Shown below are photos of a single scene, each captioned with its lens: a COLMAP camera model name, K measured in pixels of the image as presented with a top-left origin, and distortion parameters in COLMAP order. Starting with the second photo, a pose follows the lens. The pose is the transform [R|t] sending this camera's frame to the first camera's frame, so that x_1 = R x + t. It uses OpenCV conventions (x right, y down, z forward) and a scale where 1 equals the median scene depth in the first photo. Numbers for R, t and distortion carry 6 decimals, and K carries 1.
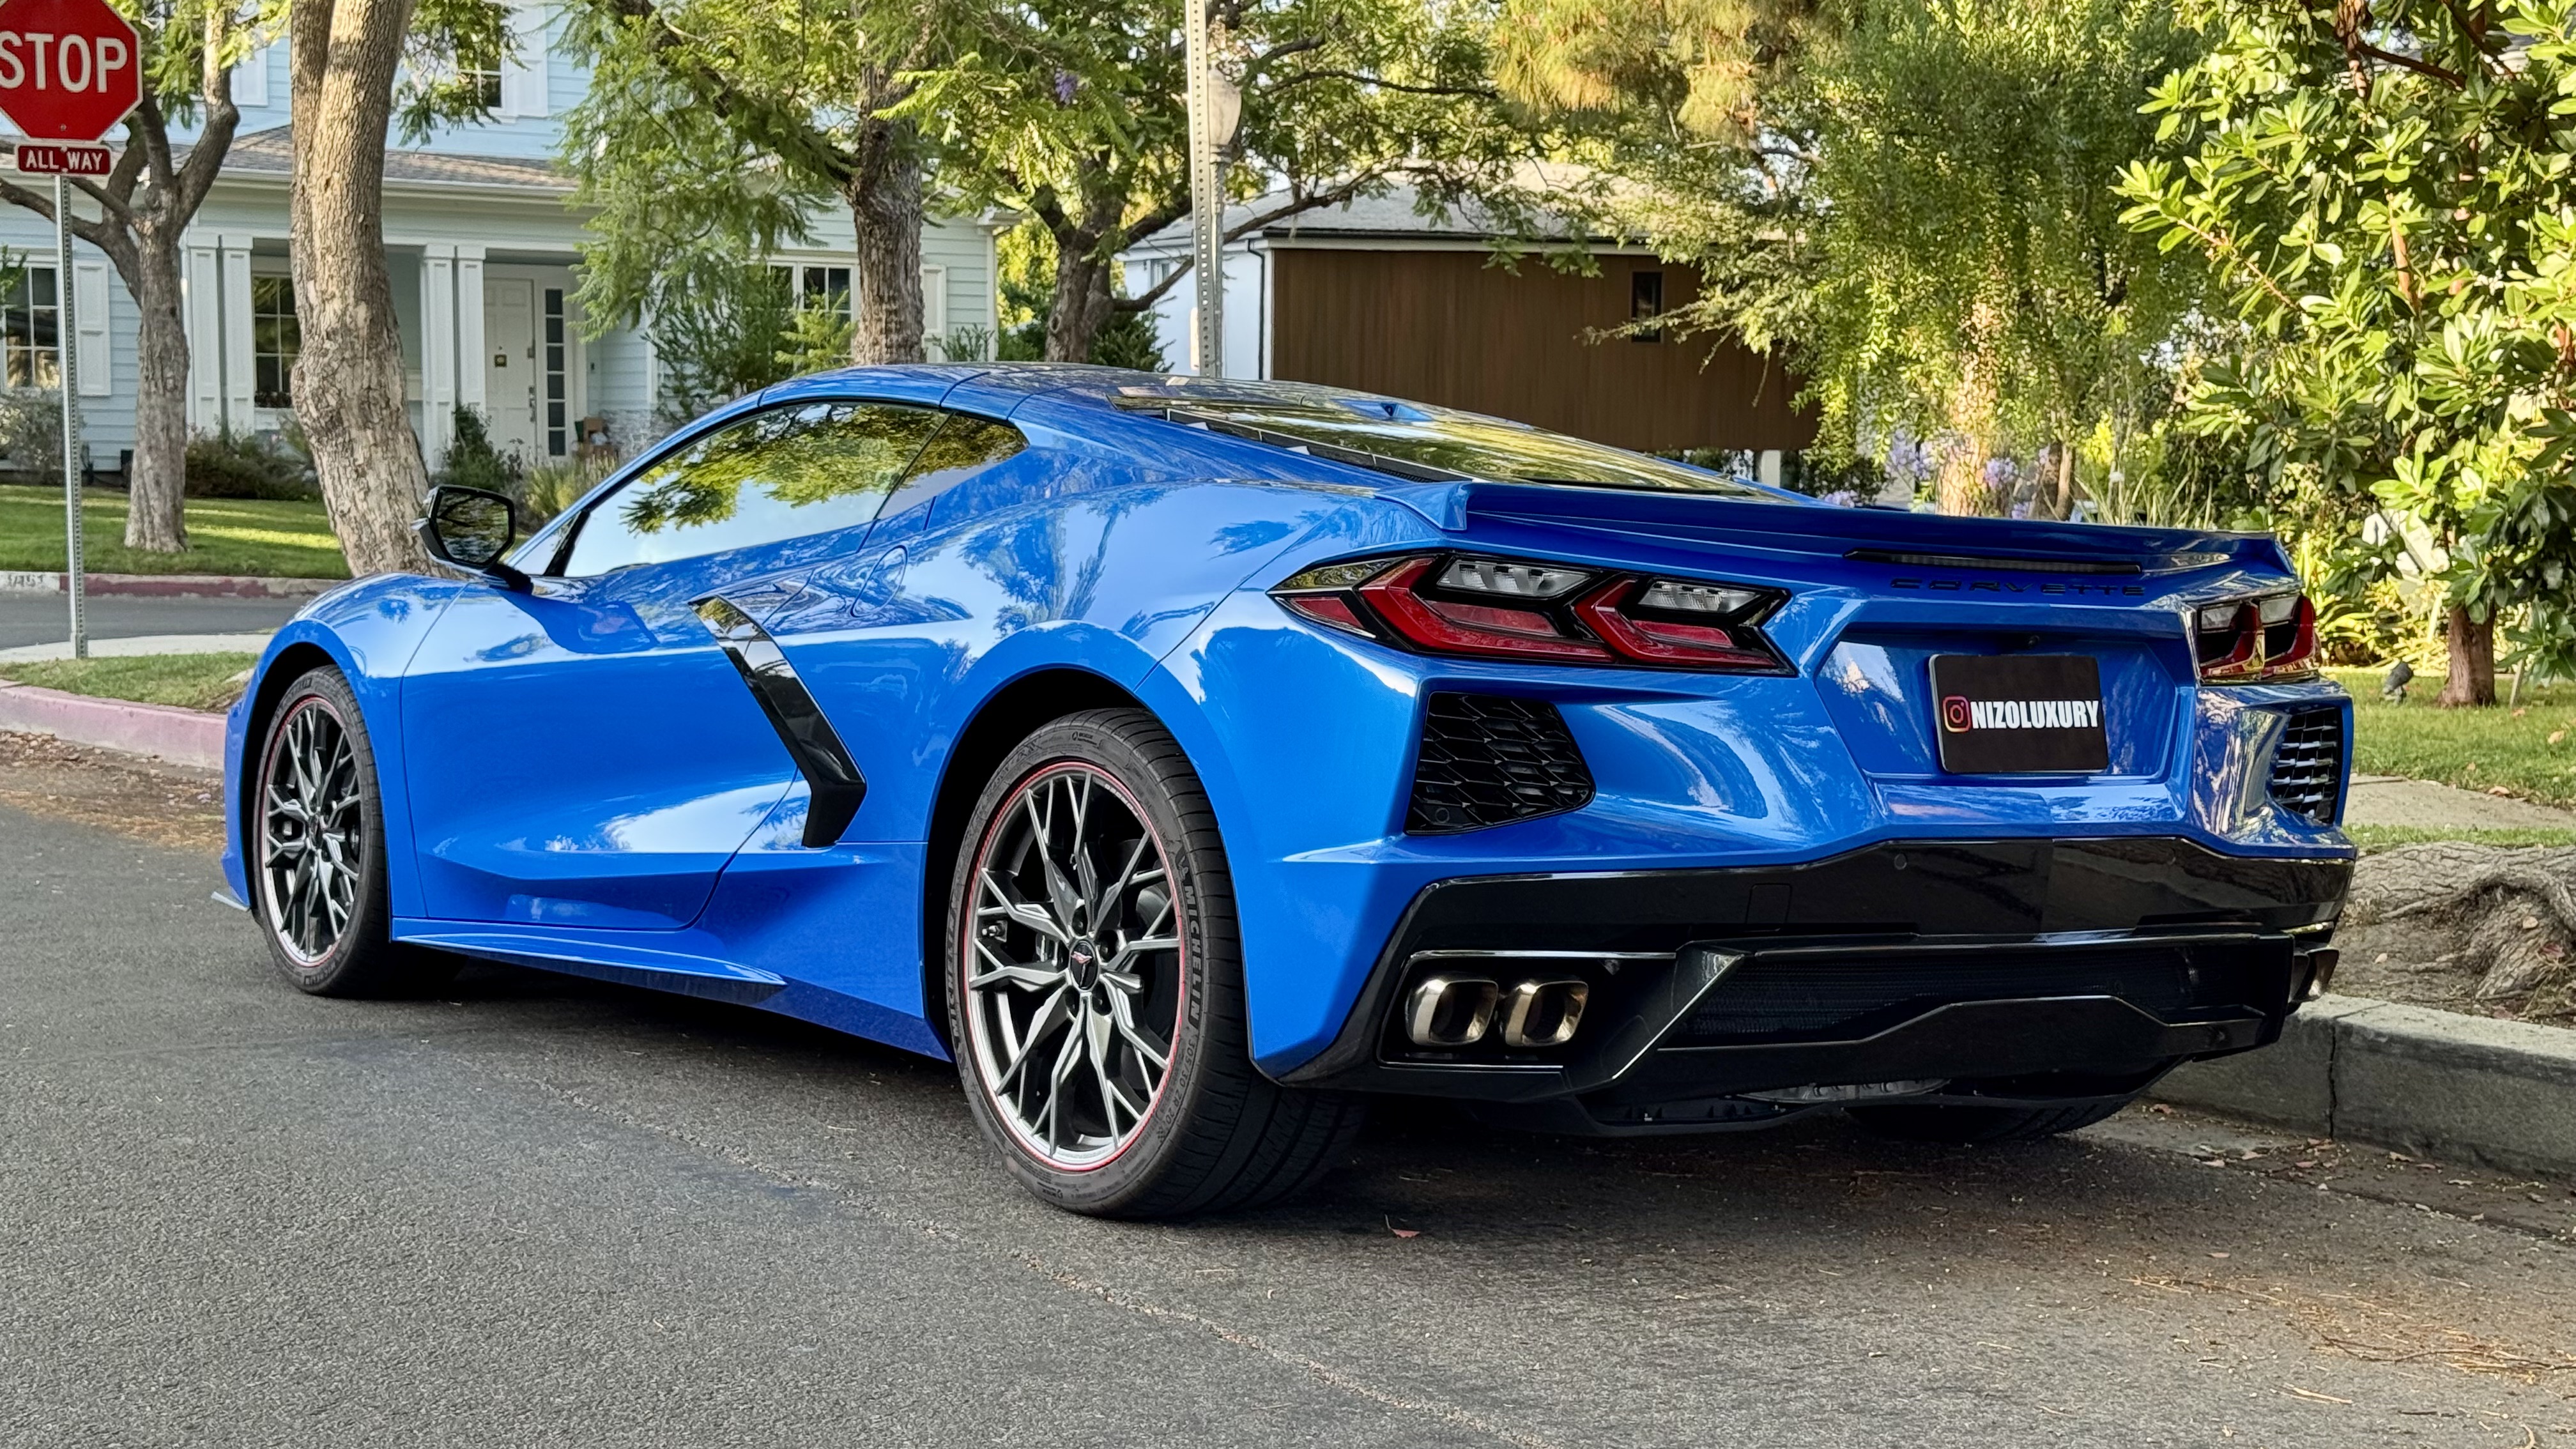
lens RADIAL K [[3655.1, 0, 1286.9], [0, 3655.1, 724.3], [0, 0, 1]] dist [0.208303, 0.000000]
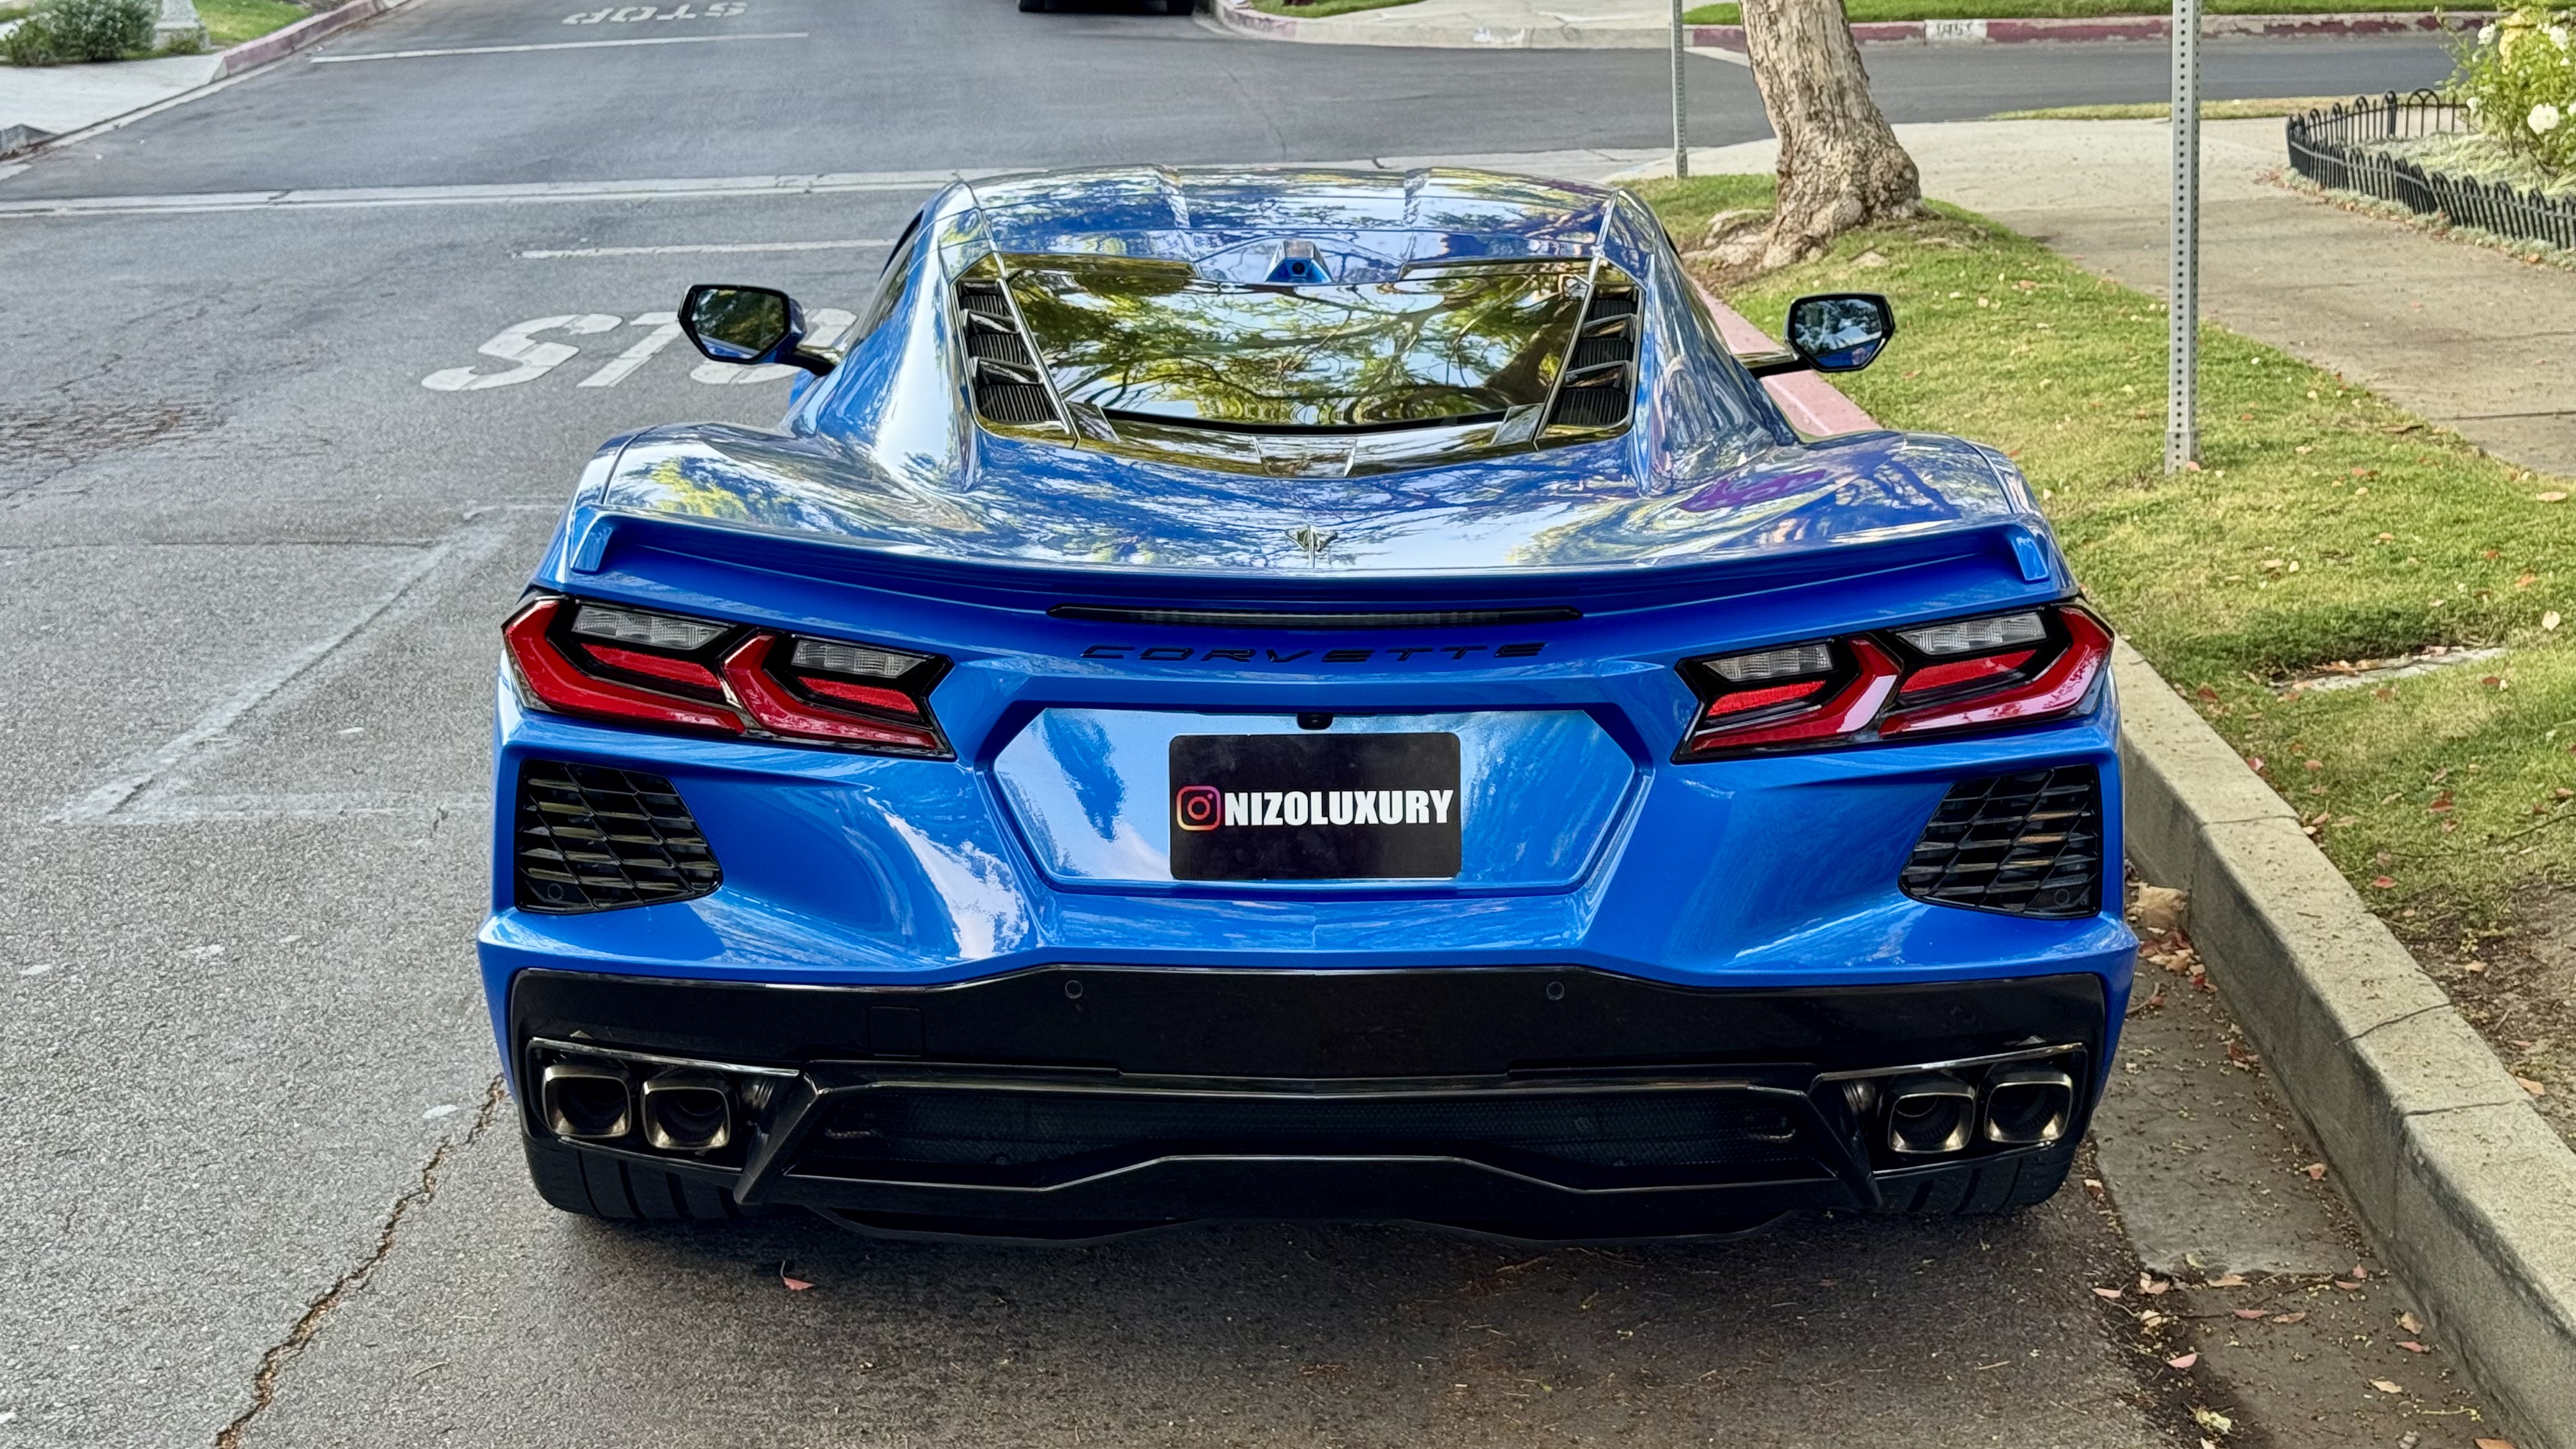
lens RADIAL K [[3655.1, 0, 1286.8], [0, 3655.1, 721.6], [0, 0, 1]] dist [0.208303, 0.000000]
pose [[0.820069, 0.098001, -0.563810, 0.210850], [-0.000572, 0.985367, 0.170443, -0.051585], [0.572264, -0.139453, 0.808126, 0.116336]]
